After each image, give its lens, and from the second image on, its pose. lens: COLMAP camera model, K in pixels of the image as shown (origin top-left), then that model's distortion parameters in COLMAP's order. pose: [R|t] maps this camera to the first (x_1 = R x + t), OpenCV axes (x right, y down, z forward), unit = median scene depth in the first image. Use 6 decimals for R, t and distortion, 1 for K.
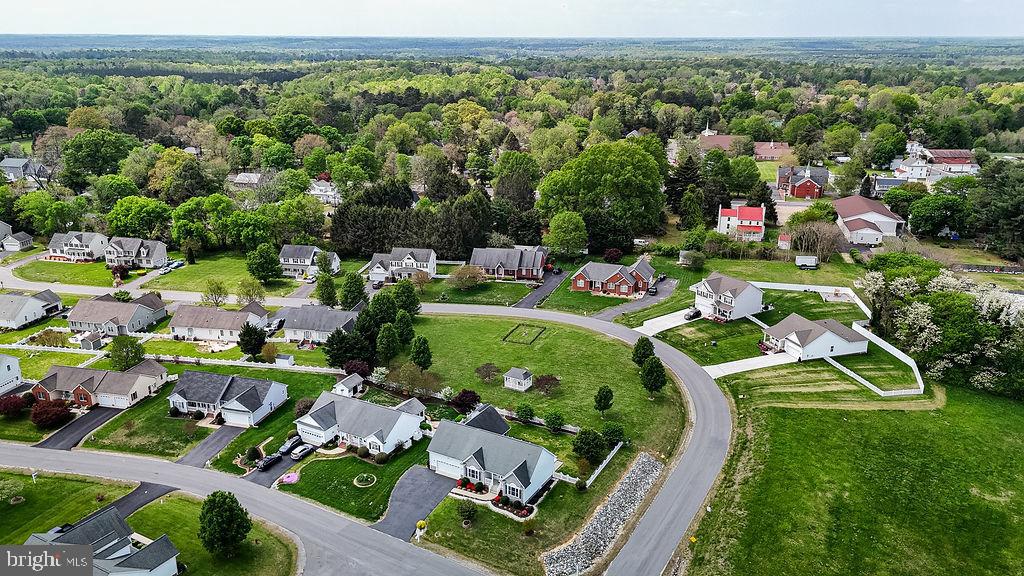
lens RADIAL K [[783.8, 0, 512.0], [0, 783.8, 288.0], [0, 0, 1]] dist [0.084528, -0.093686]
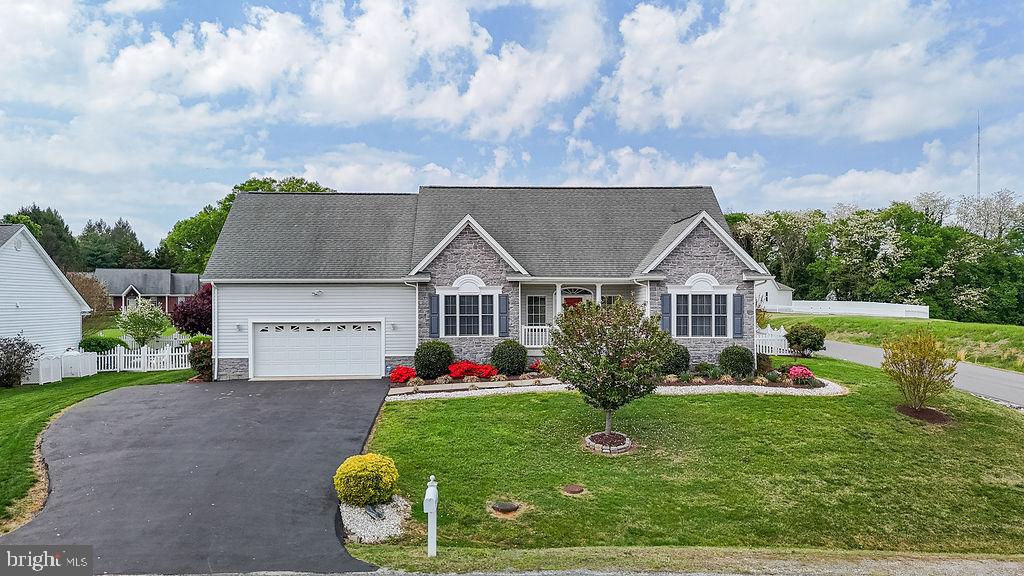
lens RADIAL K [[787.9, 0, 514.0], [0, 787.9, 298.7], [0, 0, 1]] dist [0.071321, -0.086837]
pose [[0.843557, -0.001911, 0.537036, -0.142984], [0.168971, 0.950151, -0.262034, 0.263943], [-0.509764, 0.311784, 0.801830, 0.733961]]
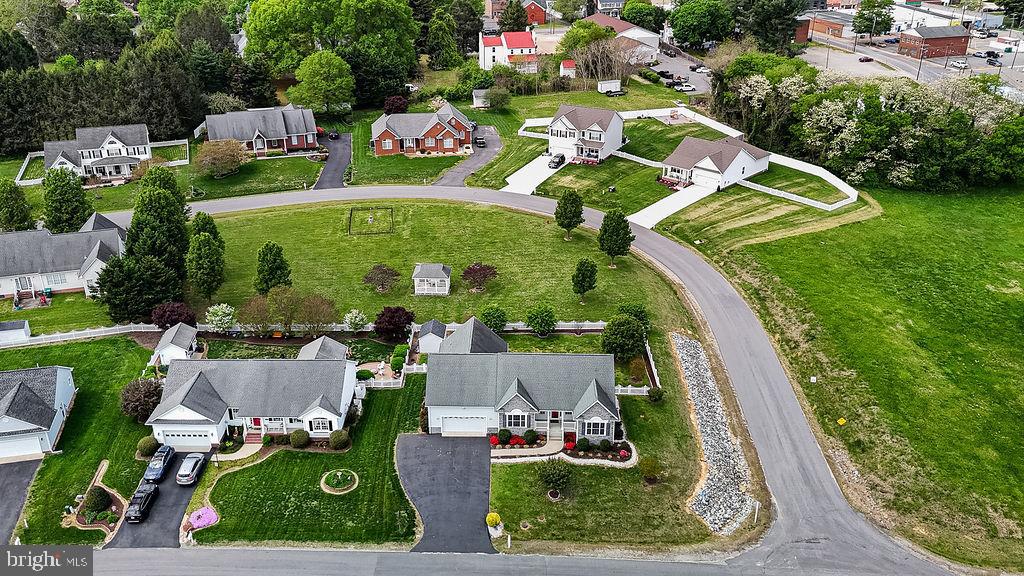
lens RADIAL K [[877.9, 0, 512.0], [0, 877.9, 288.0], [0, 0, 1]] dist [0.118363, -0.249297]
pose [[0.874848, -0.204769, 0.438989, -0.313101], [0.145733, 0.975532, 0.164616, 0.009597], [-0.461956, -0.080038, 0.883284, 0.337274]]
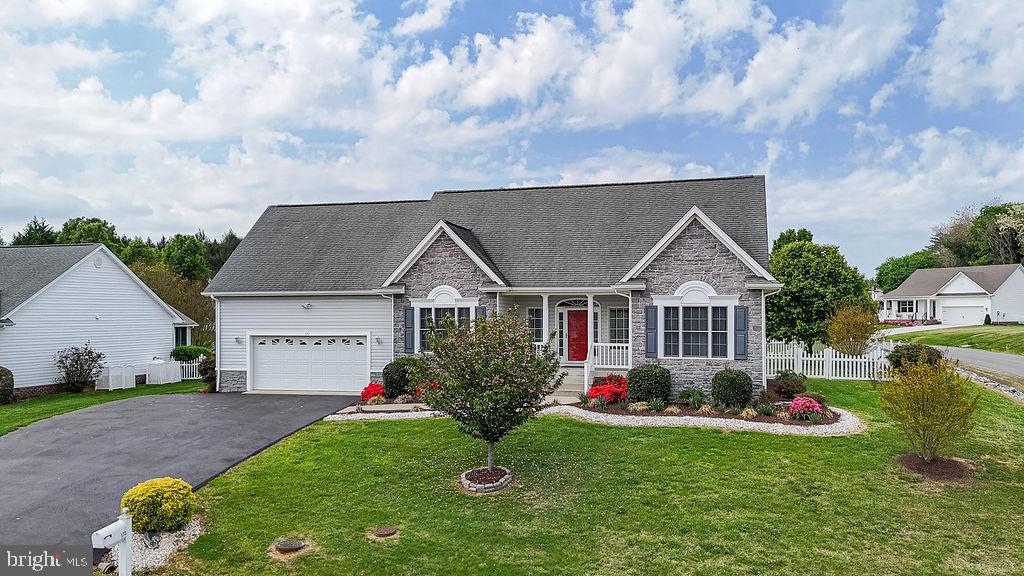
lens RADIAL K [[854.7, 0, 484.3], [0, 854.7, 289.2], [0, 0, 1]] dist [0.073651, -0.124933]
pose [[0.974925, 0.004263, 0.222493, -0.080070], [0.070890, 0.941781, -0.328669, 0.270999], [-0.210941, 0.336200, 0.917864, 0.713151]]
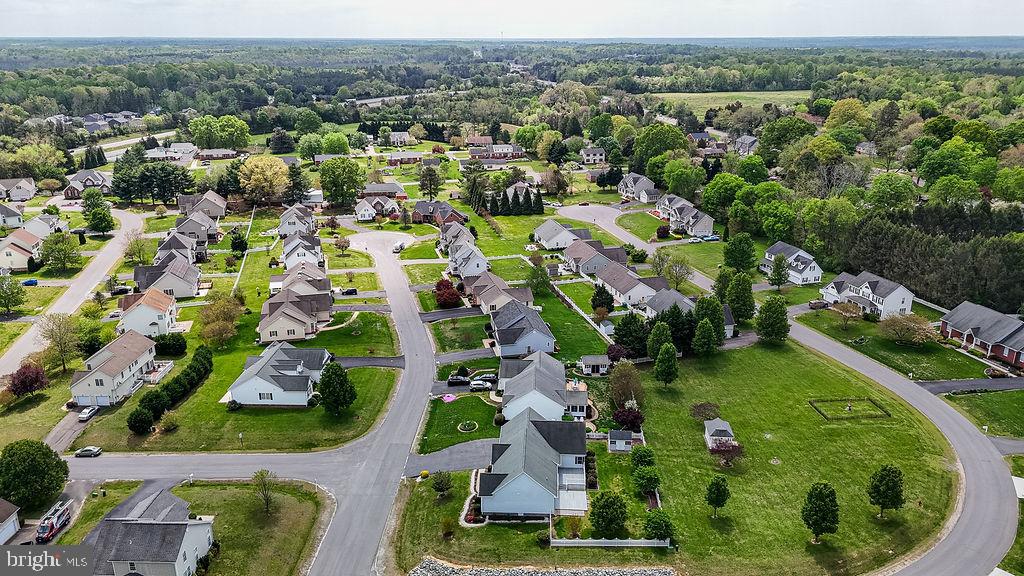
lens RADIAL K [[750.9, 0, 512.0], [0, 750.9, 288.0], [0, 0, 1]] dist [0.071538, -0.075853]
pose [[0.455502, 0.278644, -0.845503, 0.613066], [-0.268554, 0.948516, 0.167914, -0.116483], [0.848762, 0.150578, 0.506882, 0.468179]]
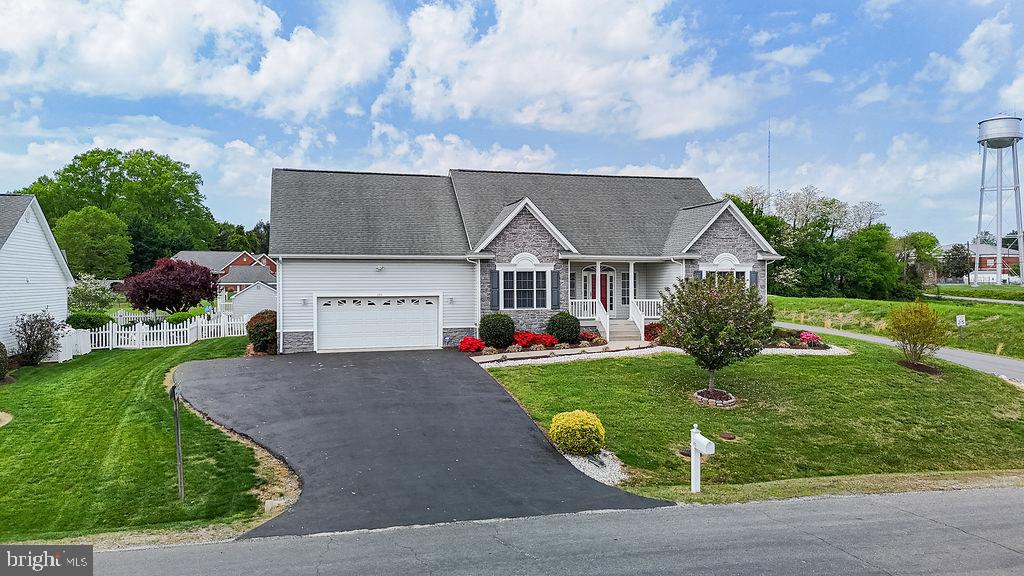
lens RADIAL K [[750.9, 0, 512.0], [0, 750.9, 288.0], [0, 0, 1]] dist [0.071538, -0.075853]
pose [[0.702612, -0.010304, 0.711499, -0.196727], [0.220625, 0.953774, -0.204057, 0.254863], [-0.676507, 0.300347, 0.672407, 0.763690]]
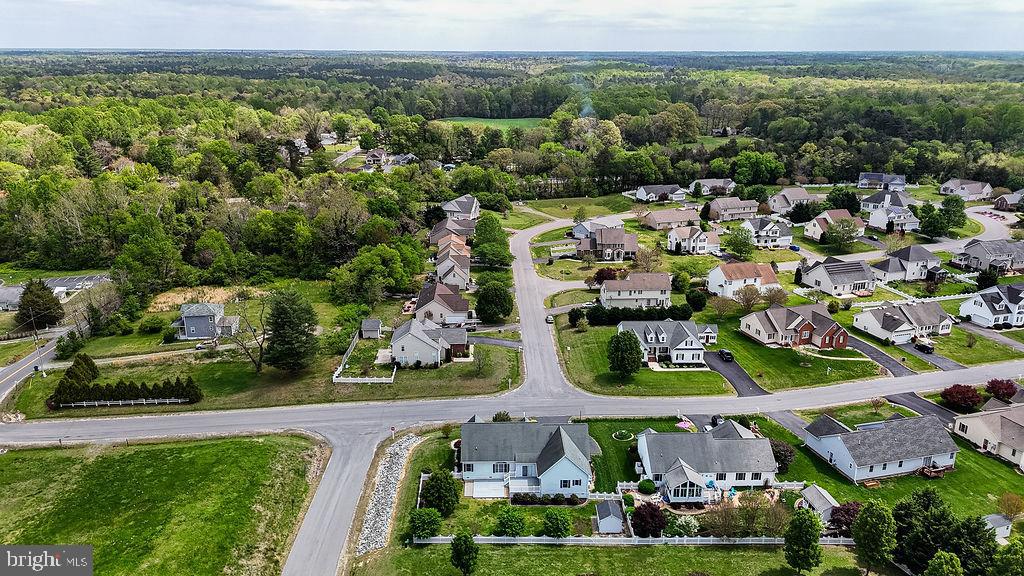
lens RADIAL K [[750.9, 0, 512.0], [0, 750.9, 288.0], [0, 0, 1]] dist [0.071538, -0.075853]
pose [[-0.859657, 0.149040, -0.488647, 0.372157], [-0.158015, 0.832023, 0.531761, -0.396532], [0.485819, 0.534346, -0.691704, 1.409324]]
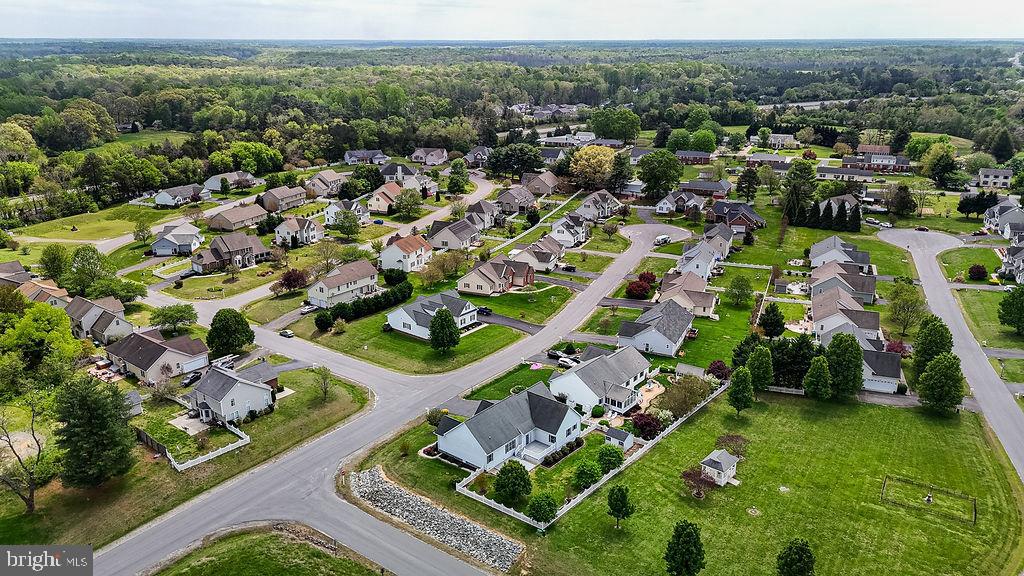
lens RADIAL K [[750.9, 0, 512.0], [0, 750.9, 288.0], [0, 0, 1]] dist [0.071538, -0.075853]
pose [[-0.169543, 0.306636, -0.936605, 0.758889], [-0.298529, 0.889734, 0.345330, -0.255388], [0.939221, 0.338152, -0.059309, 0.935966]]
